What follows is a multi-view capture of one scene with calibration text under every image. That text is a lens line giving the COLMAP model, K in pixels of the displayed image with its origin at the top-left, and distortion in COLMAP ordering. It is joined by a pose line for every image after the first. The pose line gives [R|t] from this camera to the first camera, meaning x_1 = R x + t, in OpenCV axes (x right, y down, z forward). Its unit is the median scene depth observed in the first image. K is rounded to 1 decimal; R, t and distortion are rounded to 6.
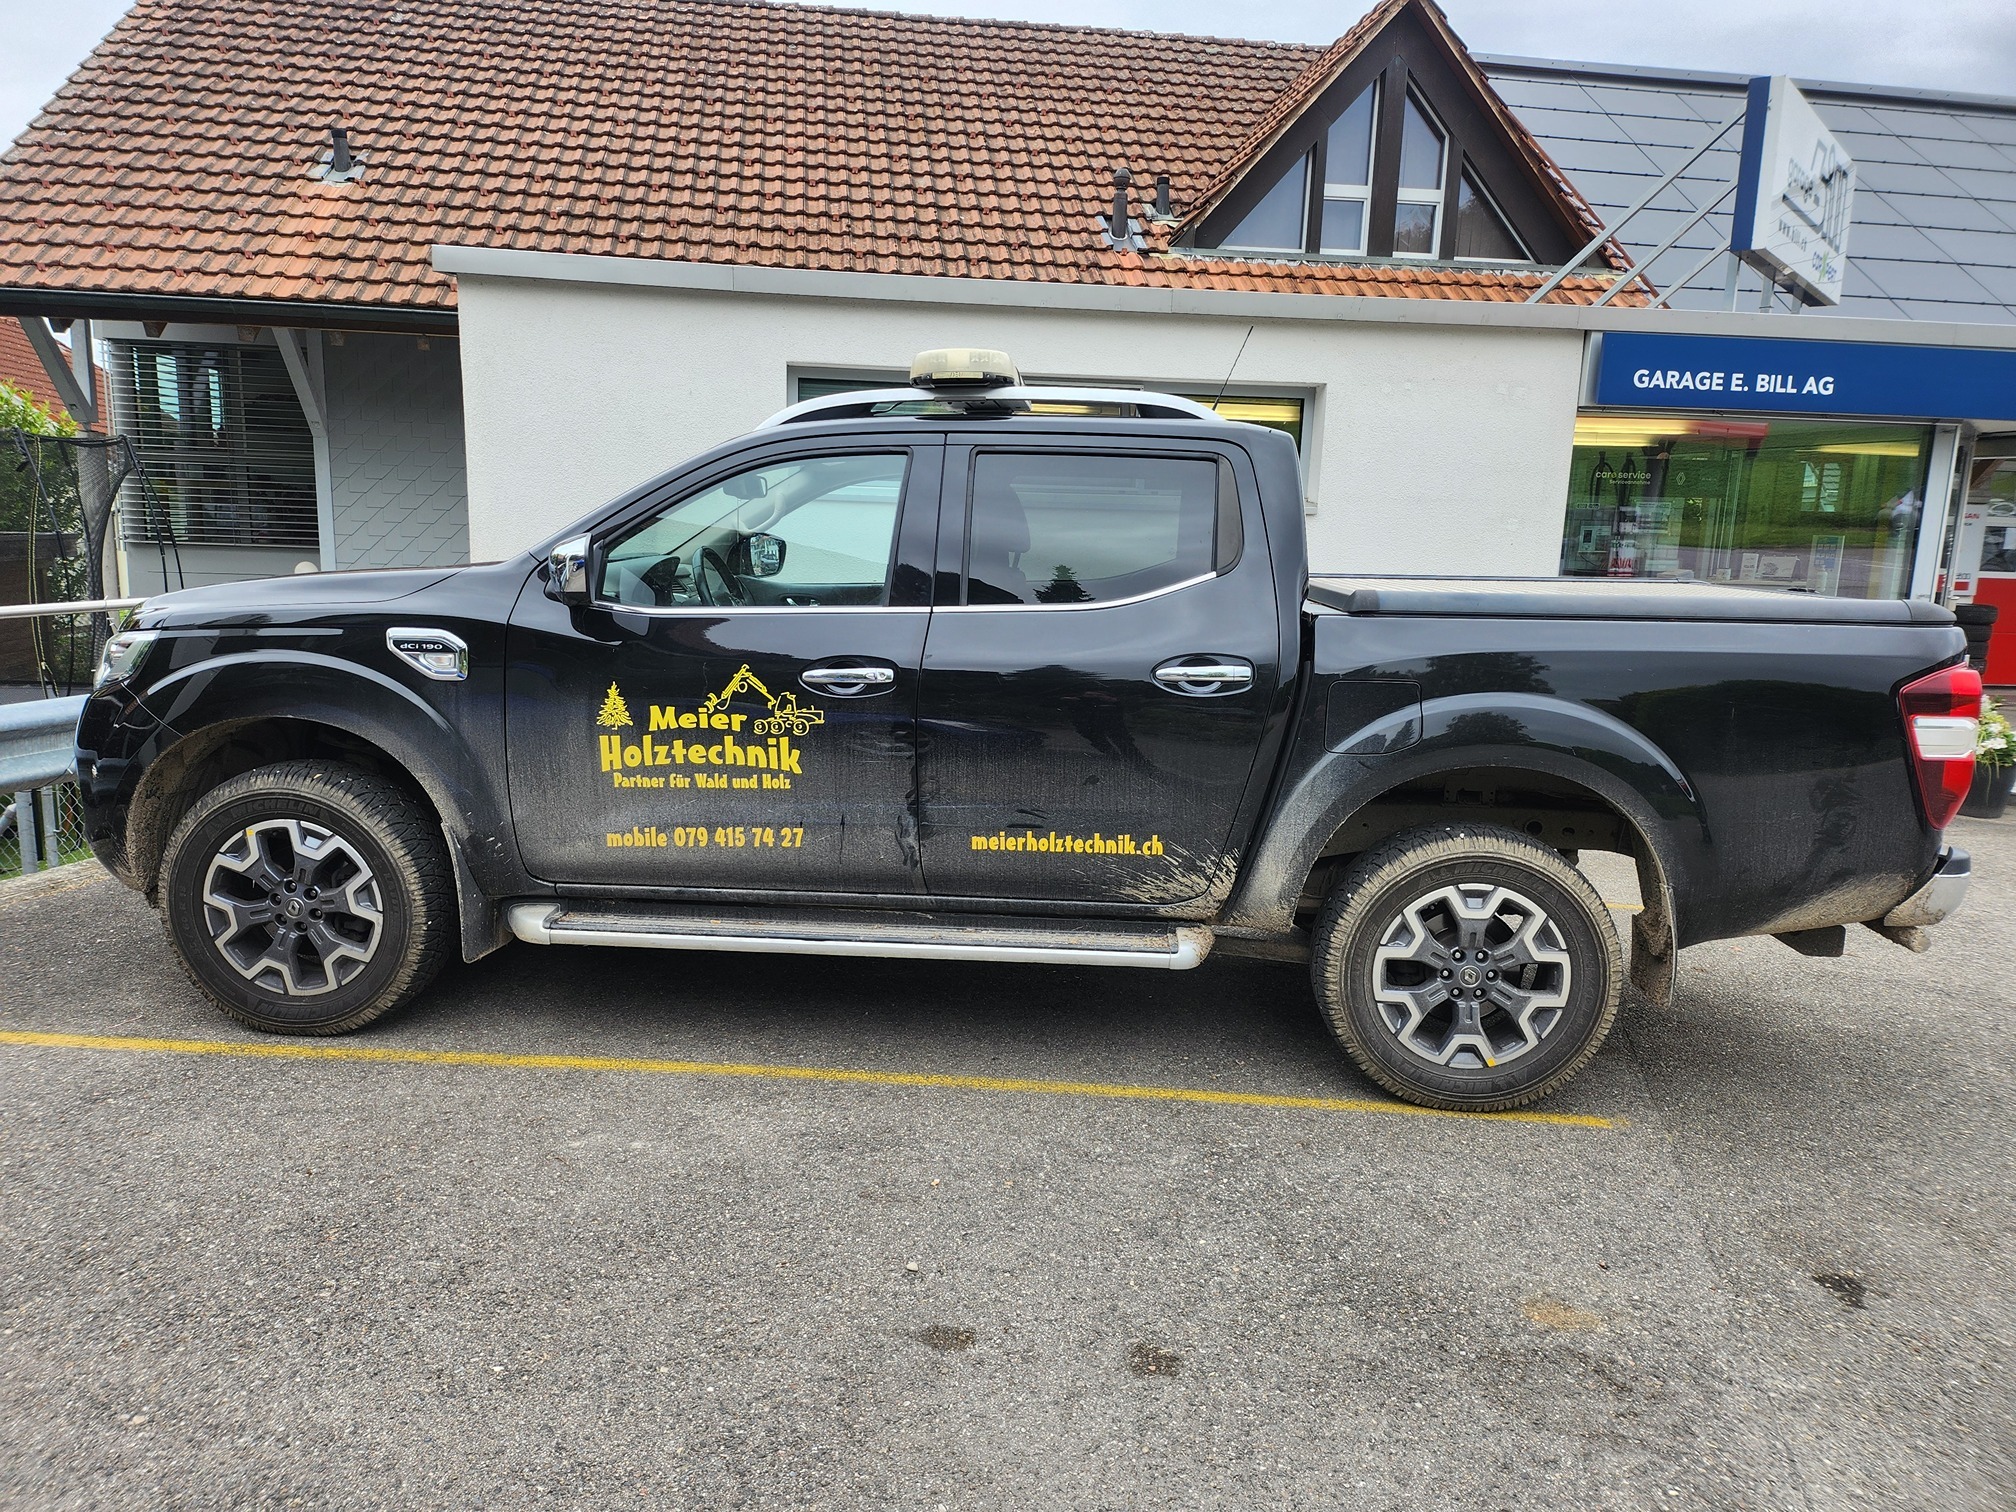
lens RADIAL K [[1416.0, 0, 998.0], [0, 1416.0, 774.8], [0, 0, 1]] dist [0.077160, -0.078680]
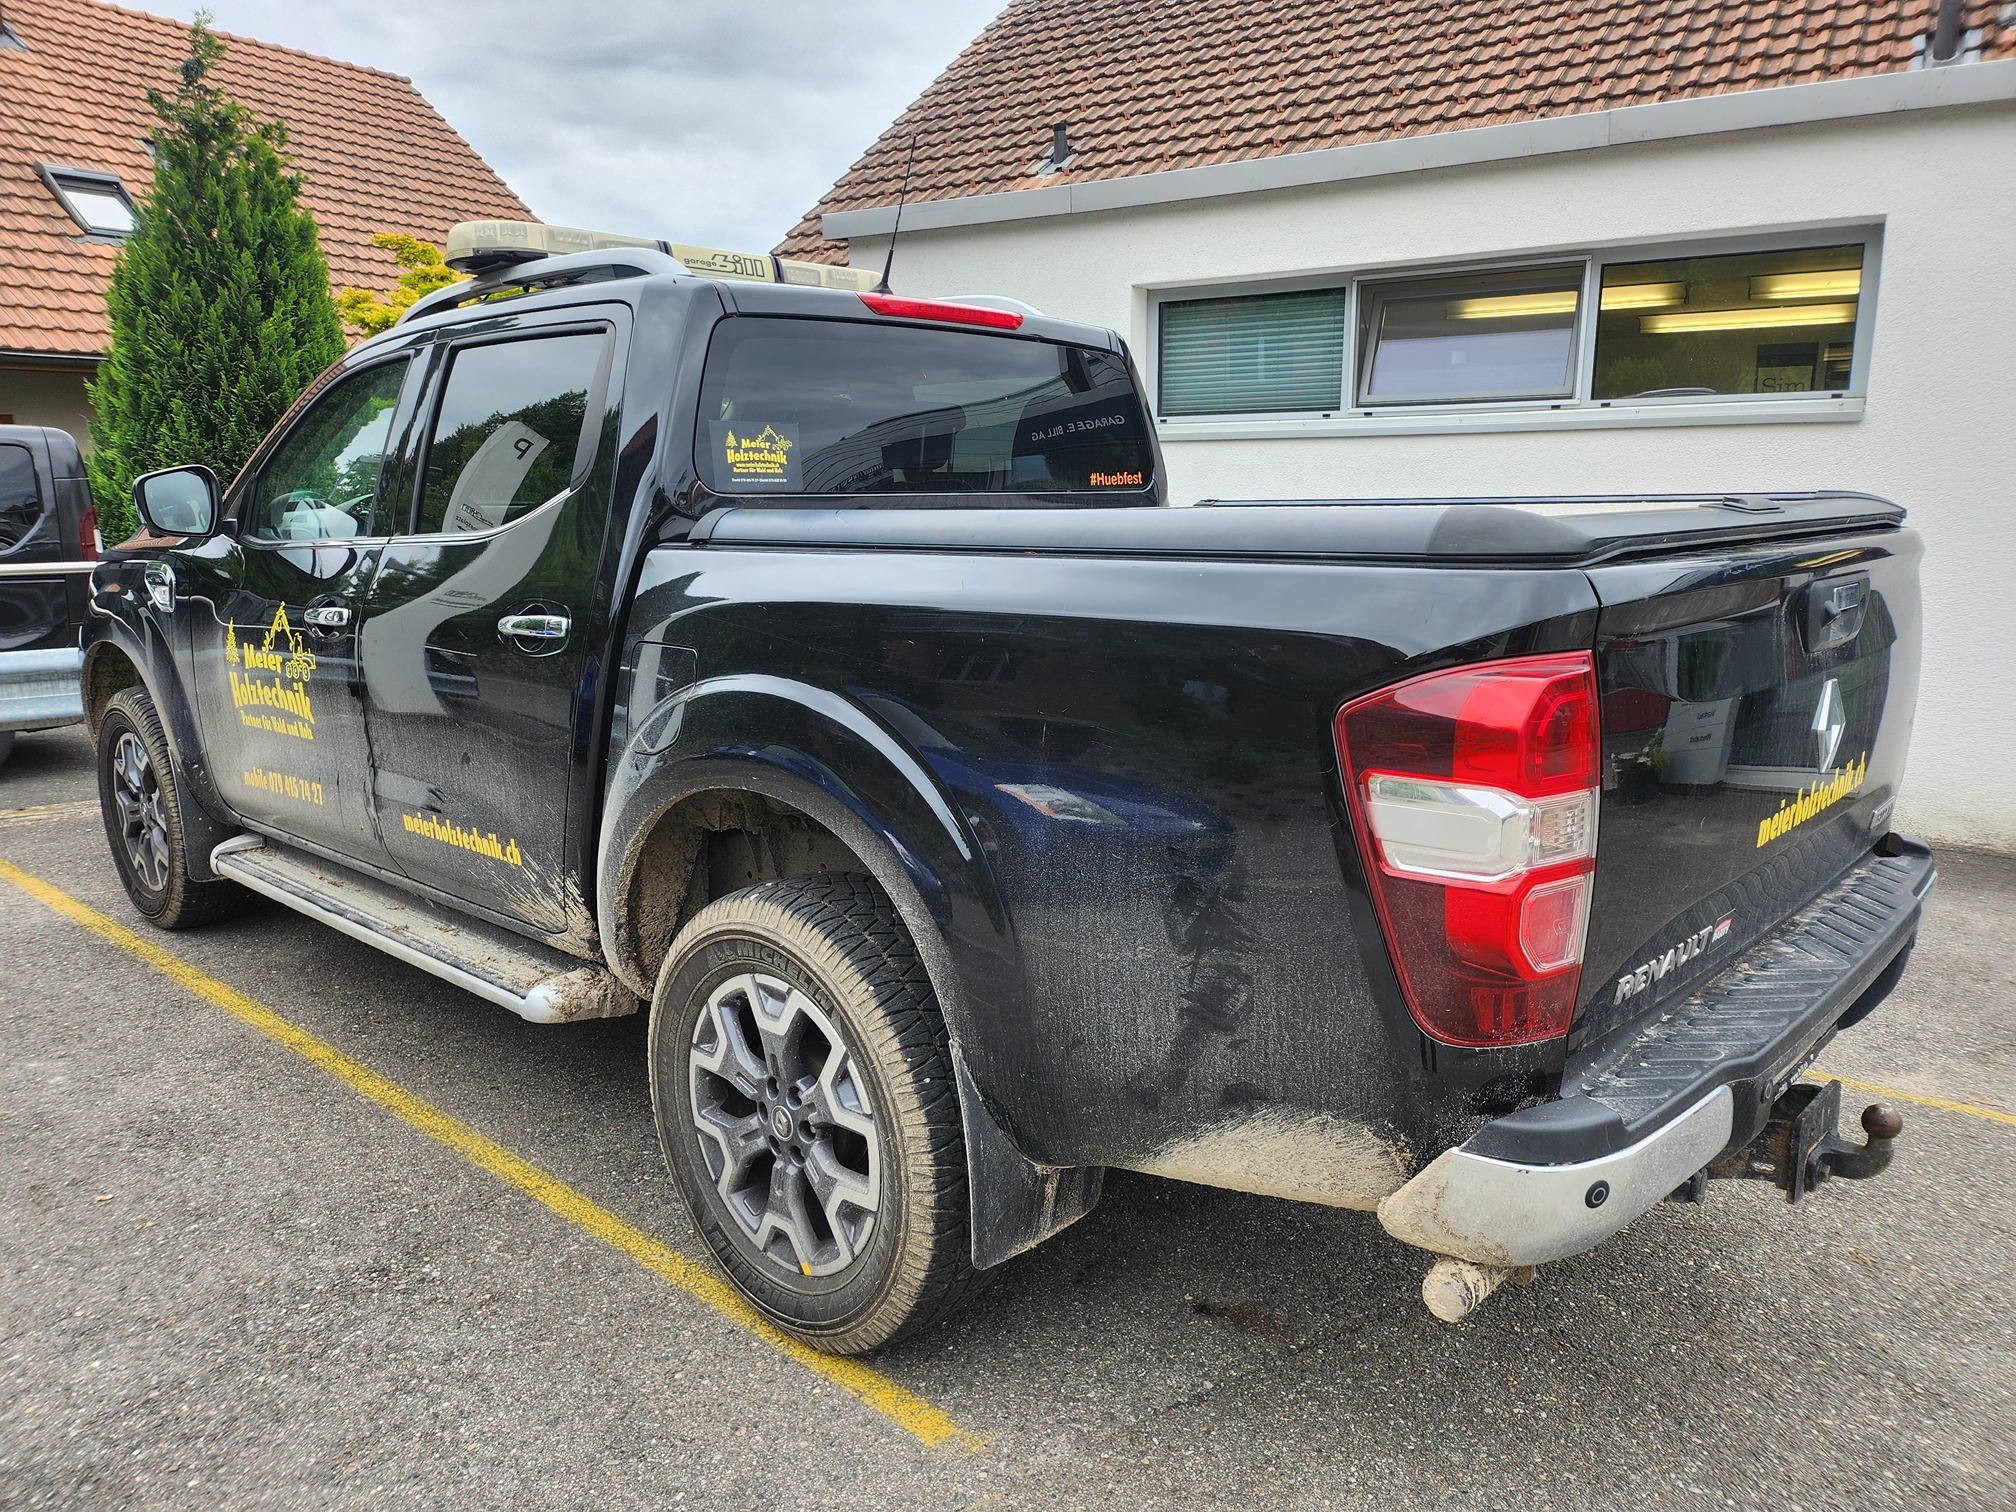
lens RADIAL K [[1416.0, 0, 998.0], [0, 1416.0, 774.8], [0, 0, 1]] dist [0.077160, -0.078680]
pose [[0.773439, 0.094407, -0.626801, 0.769264], [-0.084716, 0.995371, 0.045386, -0.046834], [0.628184, 0.017997, 0.777857, 0.560813]]
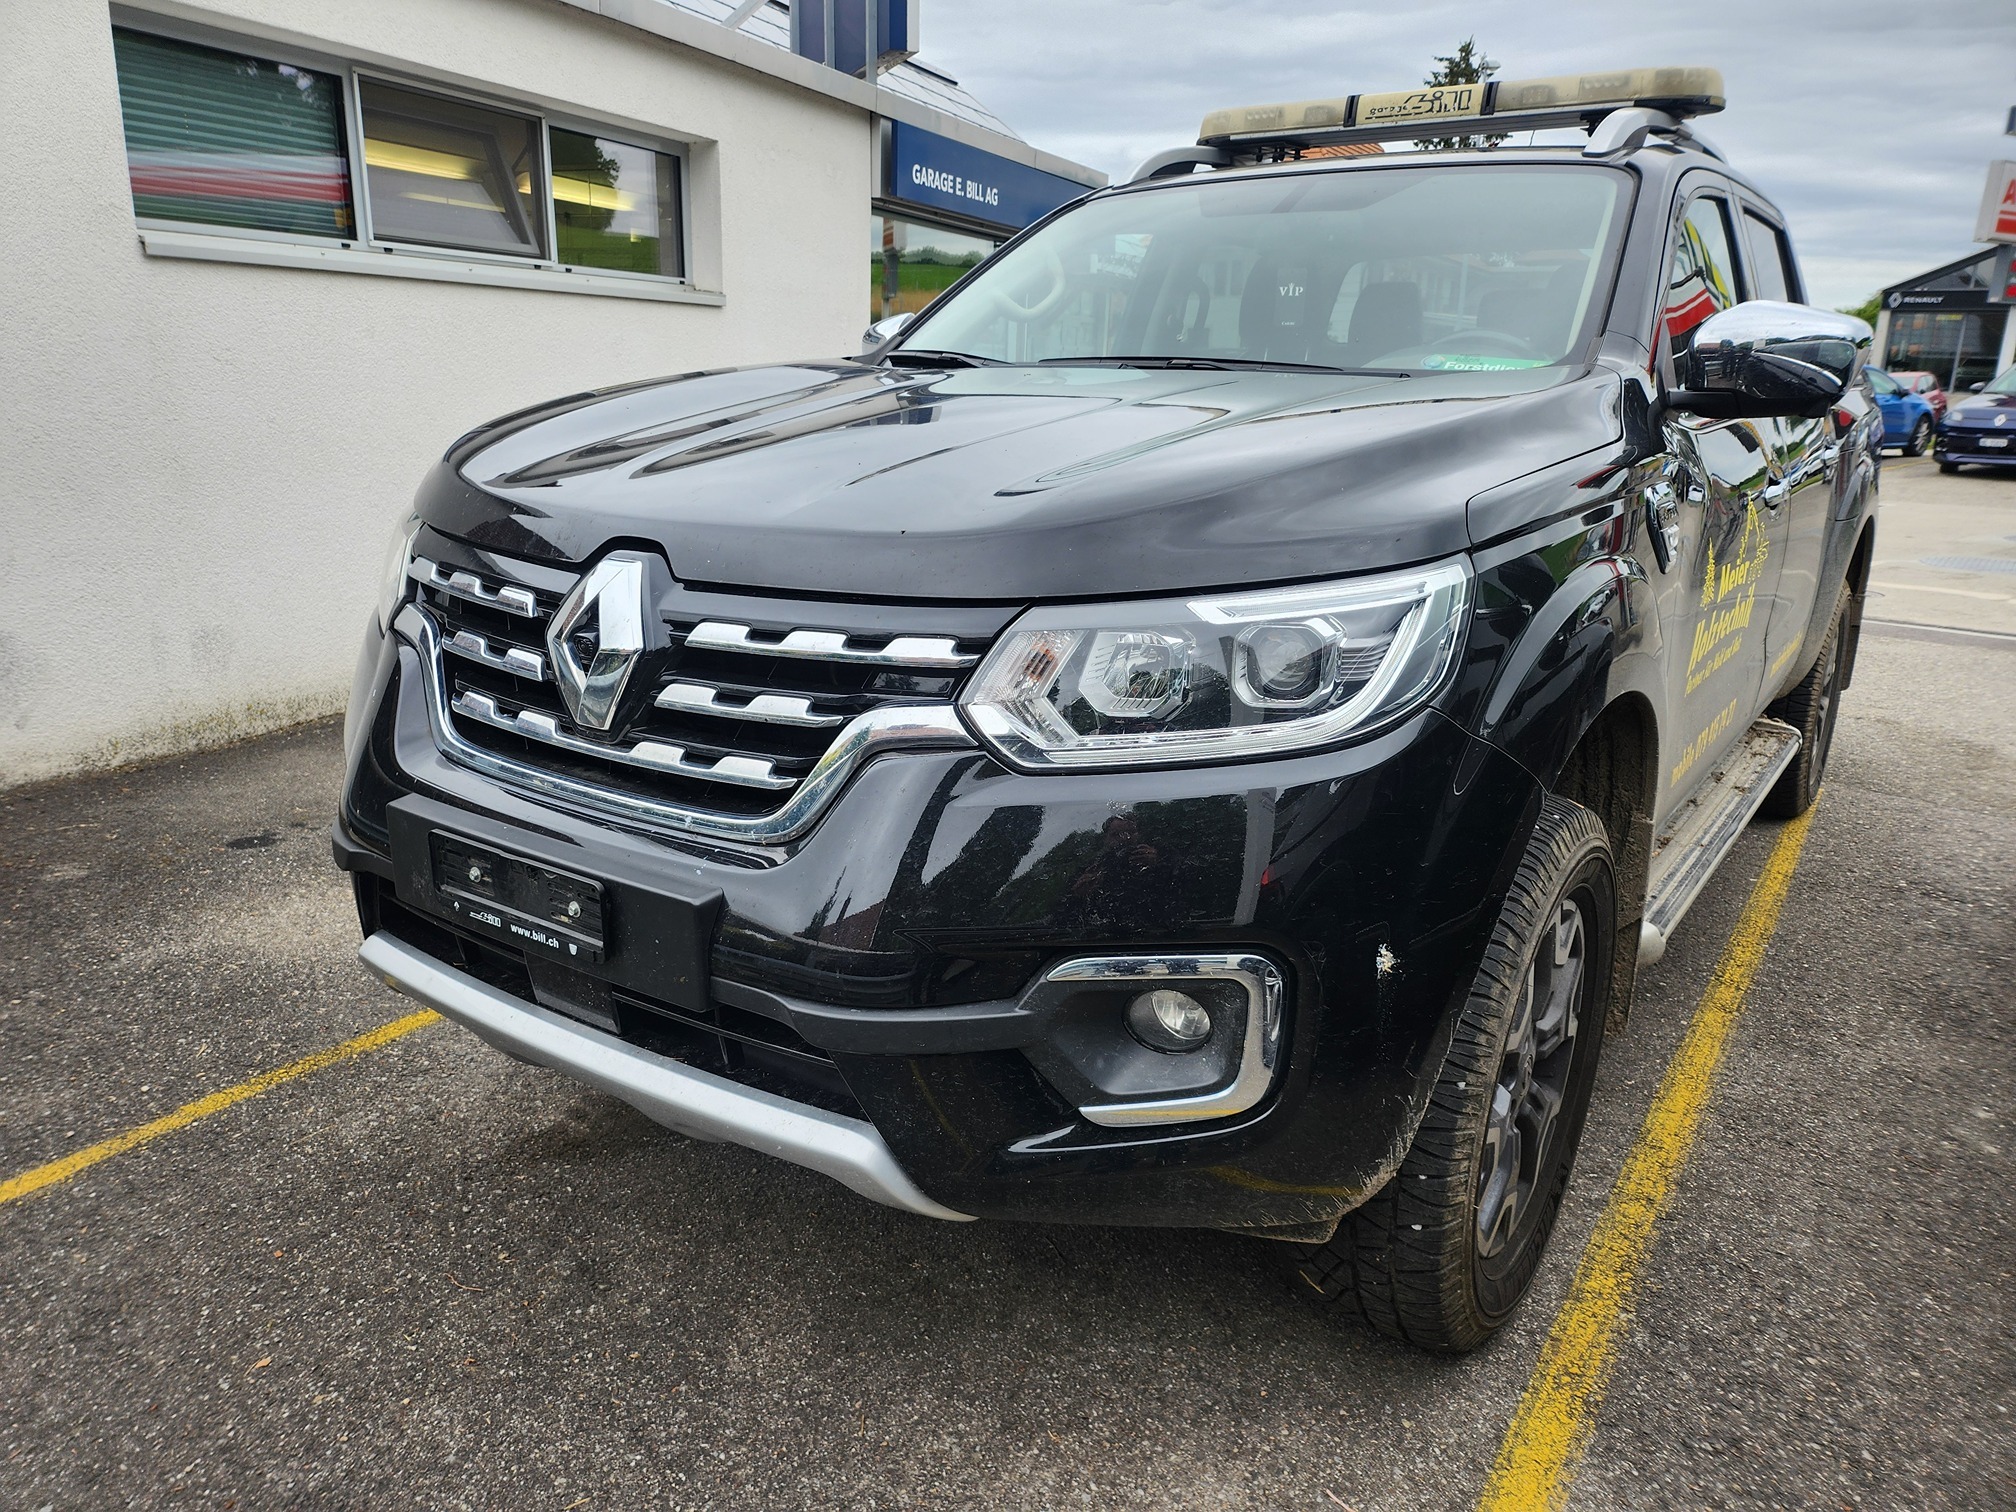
lens RADIAL K [[1416.0, 0, 998.0], [0, 1416.0, 774.8], [0, 0, 1]] dist [0.077160, -0.078680]
pose [[0.511008, -0.254231, 0.821119, -1.007404], [0.148693, 0.967005, 0.206863, -0.145471], [-0.846617, 0.016386, 0.531950, 0.924525]]
